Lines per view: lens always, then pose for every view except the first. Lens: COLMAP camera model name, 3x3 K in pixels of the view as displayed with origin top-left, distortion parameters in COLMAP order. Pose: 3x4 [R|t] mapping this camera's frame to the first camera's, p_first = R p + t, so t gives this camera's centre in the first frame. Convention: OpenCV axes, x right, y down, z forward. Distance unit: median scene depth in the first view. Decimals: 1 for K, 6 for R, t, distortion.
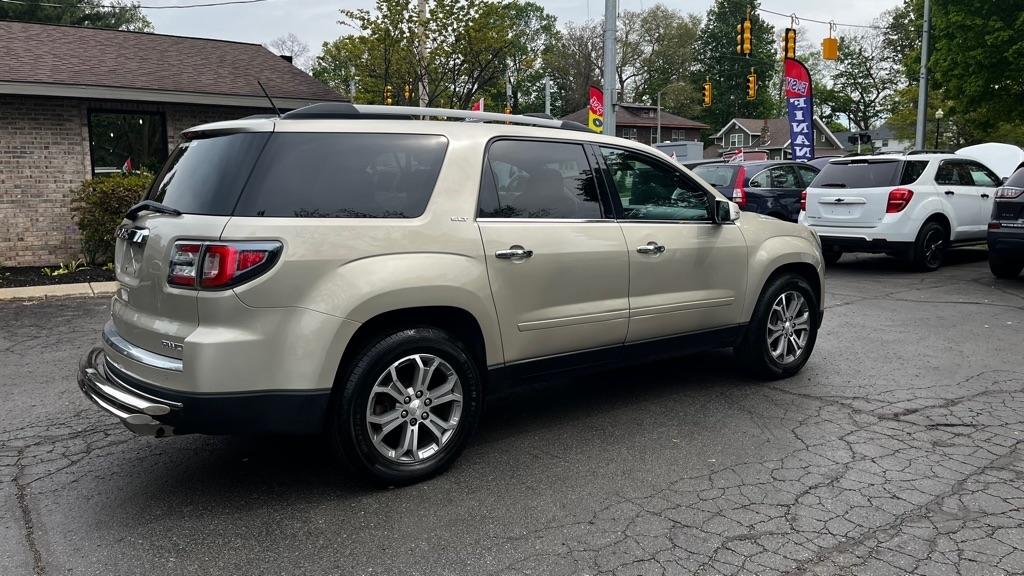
lens RADIAL K [[773.4, 0, 521.7], [0, 773.4, 293.3], [0, 0, 1]] dist [0.054057, -0.056551]
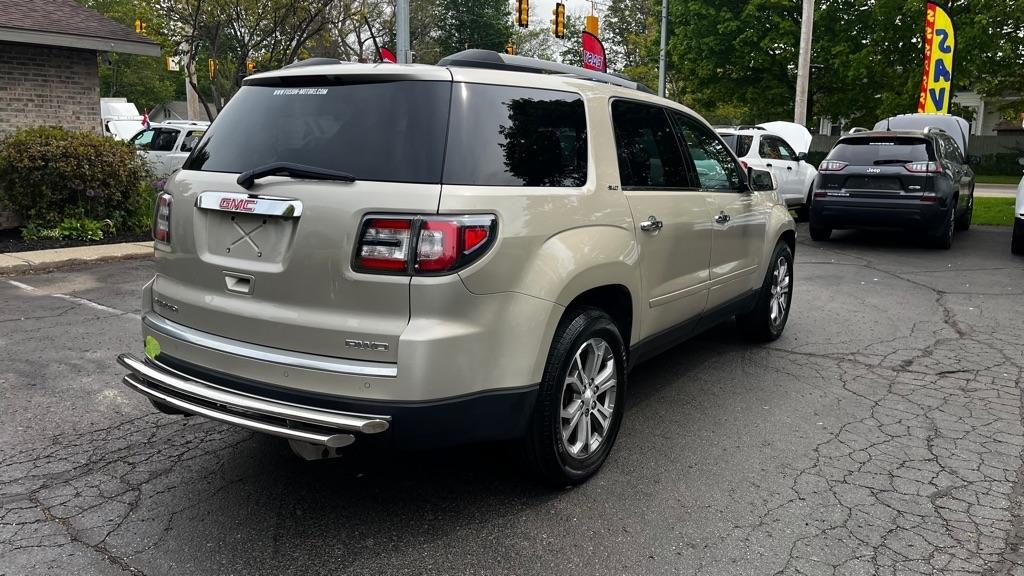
lens RADIAL K [[773.4, 0, 521.7], [0, 773.4, 293.3], [0, 0, 1]] dist [0.054057, -0.056551]
pose [[0.942646, -0.040032, 0.331384, -0.409452], [0.025946, 0.998566, 0.046824, -0.014672], [-0.332783, -0.035540, 0.942333, 0.144042]]
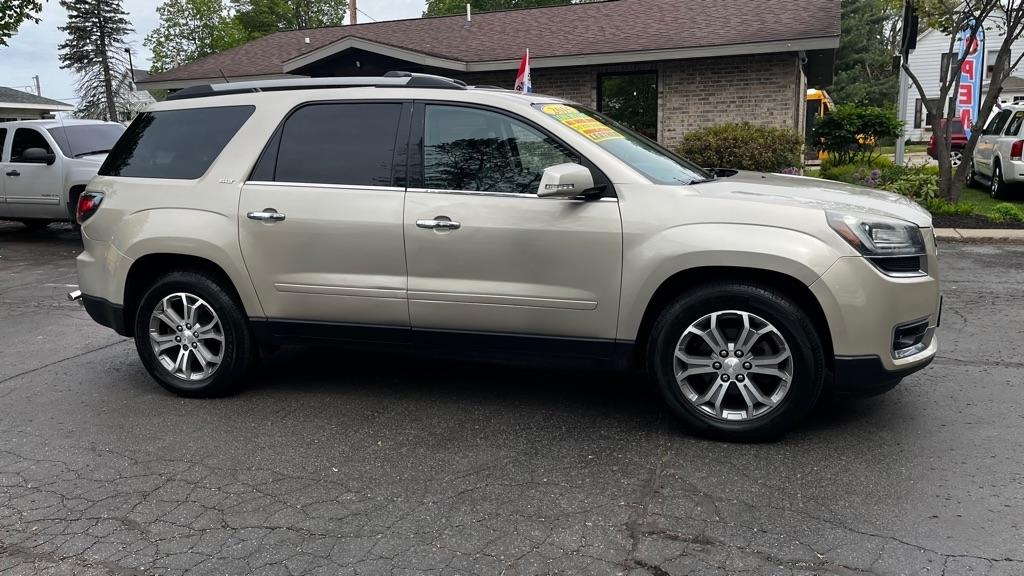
lens RADIAL K [[772.8, 0, 510.7], [0, 772.8, 281.6], [0, 0, 1]] dist [0.054494, -0.050710]
pose [[0.561548, 0.139875, -0.815536, 0.915147], [-0.094115, 0.990009, 0.104995, -0.091698], [0.822074, 0.017794, 0.569102, 0.584464]]
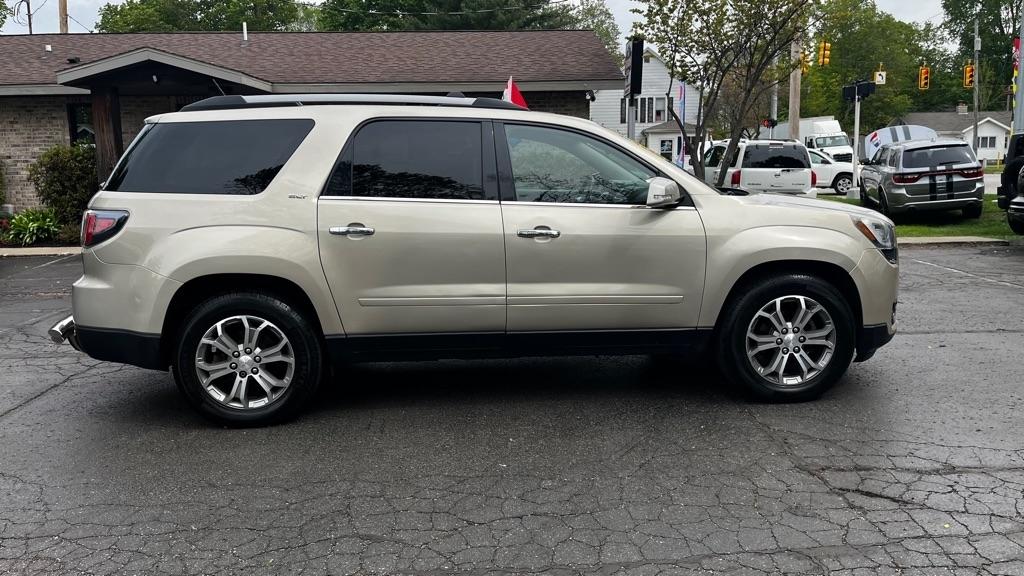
lens RADIAL K [[772.8, 0, 510.7], [0, 772.8, 281.6], [0, 0, 1]] dist [0.054494, -0.050710]
pose [[0.832801, 0.077945, -0.548058, 0.650614], [-0.069123, 0.996931, 0.036747, -0.031594], [0.549240, 0.007280, 0.835633, 0.210891]]
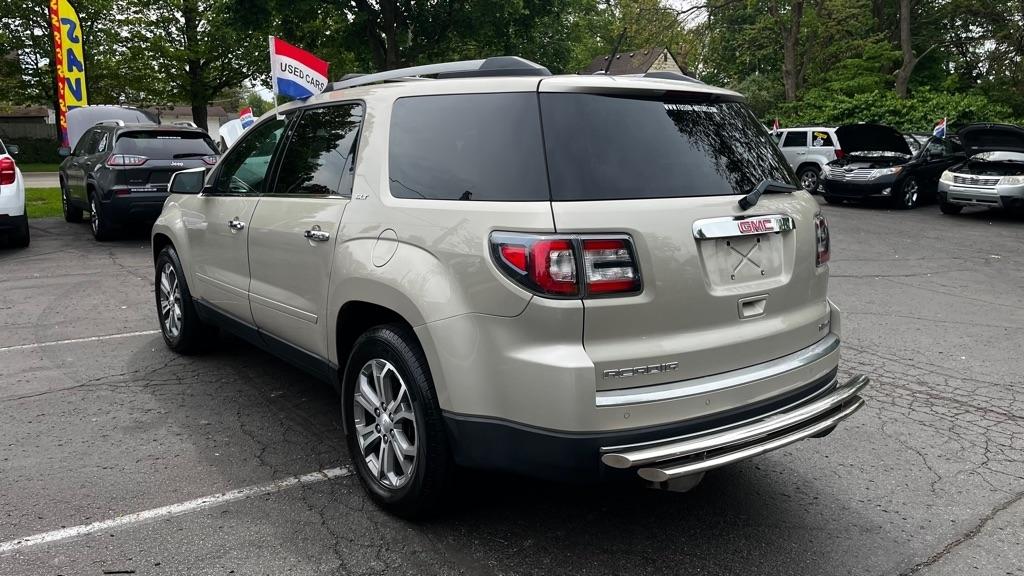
lens RADIAL K [[772.8, 0, 510.7], [0, 772.8, 281.6], [0, 0, 1]] dist [0.054494, -0.050710]
pose [[-0.002321, -0.168061, 0.985774, -1.018125], [0.139892, 0.976029, 0.166729, -0.147364], [-0.990164, 0.138289, 0.021245, 0.989365]]
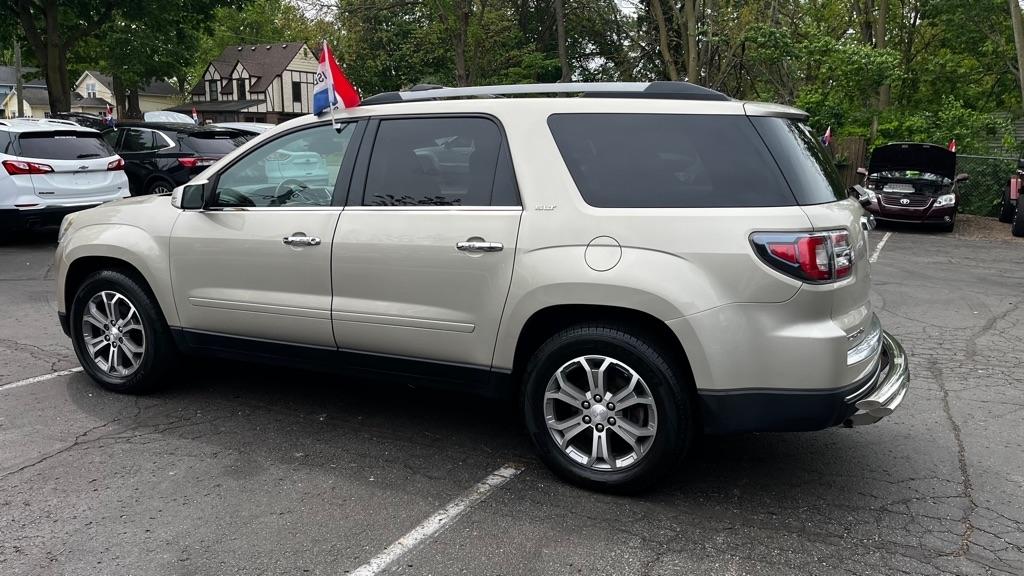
lens RADIAL K [[772.8, 0, 510.7], [0, 772.8, 281.6], [0, 0, 1]] dist [0.054494, -0.050710]
pose [[-0.445824, -0.154667, 0.881657, -0.969136], [0.124130, 0.964760, 0.232014, -0.231843], [-0.886472, 0.212877, -0.410915, 1.473351]]
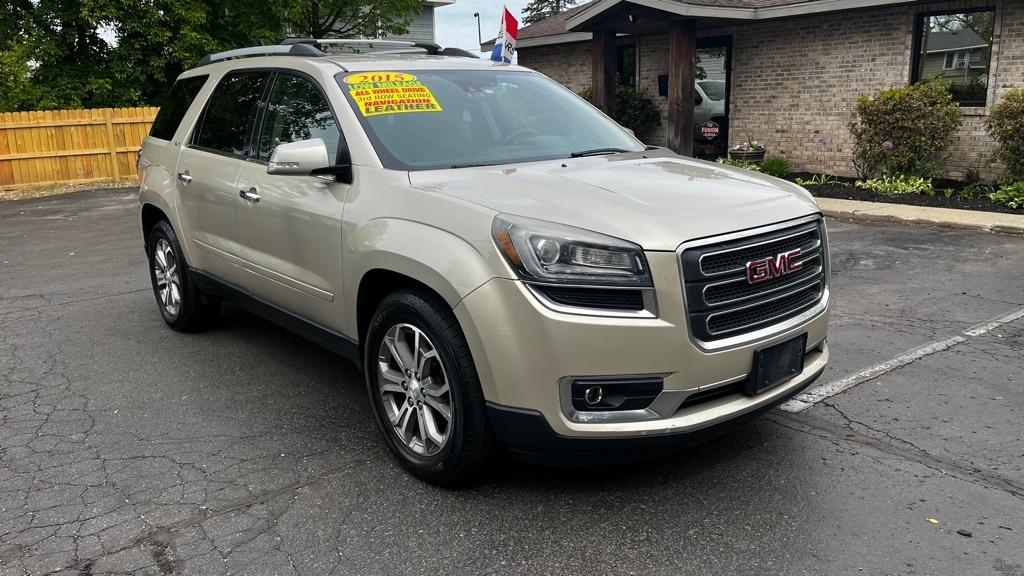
lens RADIAL K [[774.0, 0, 516.3], [0, 774.0, 286.7], [0, 0, 1]] dist [0.101338, -0.144511]
pose [[0.038791, 0.232857, -0.971737, 1.039336], [-0.120668, 0.966444, 0.226771, -0.191076], [0.991935, 0.108461, 0.065587, 1.246103]]
